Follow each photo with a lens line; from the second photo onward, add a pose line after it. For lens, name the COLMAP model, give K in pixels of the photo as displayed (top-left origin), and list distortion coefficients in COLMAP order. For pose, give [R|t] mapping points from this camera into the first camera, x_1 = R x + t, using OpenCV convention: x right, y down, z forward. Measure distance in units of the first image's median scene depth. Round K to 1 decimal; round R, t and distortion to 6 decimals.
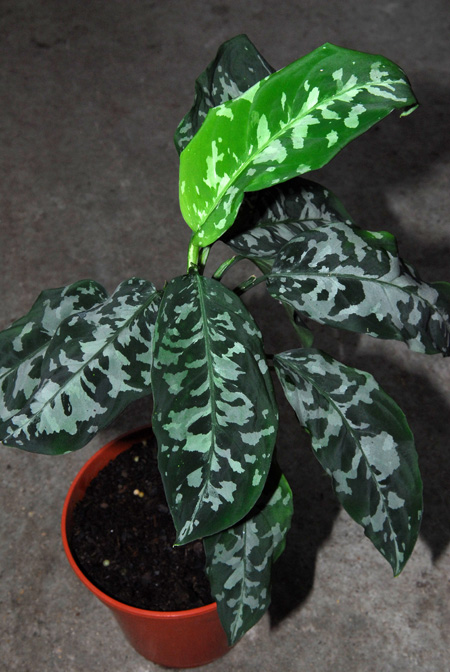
lens RADIAL K [[854.4, 0, 224.5], [0, 854.4, 331.8], [0, 0, 1]] dist [0.026124, 0.000000]
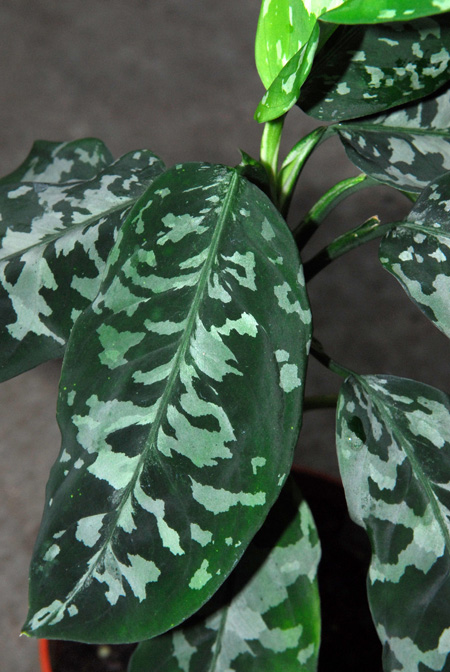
lens RADIAL K [[1315.6, 0, 224.0], [0, 1315.6, 339.8], [0, 0, 1]] dist [0.127893, 0.000000]
pose [[0.860565, 0.312955, -0.401855, 0.327424], [-0.316825, 0.946662, 0.058763, -0.014831], [0.398811, 0.076749, 0.913816, 0.270417]]
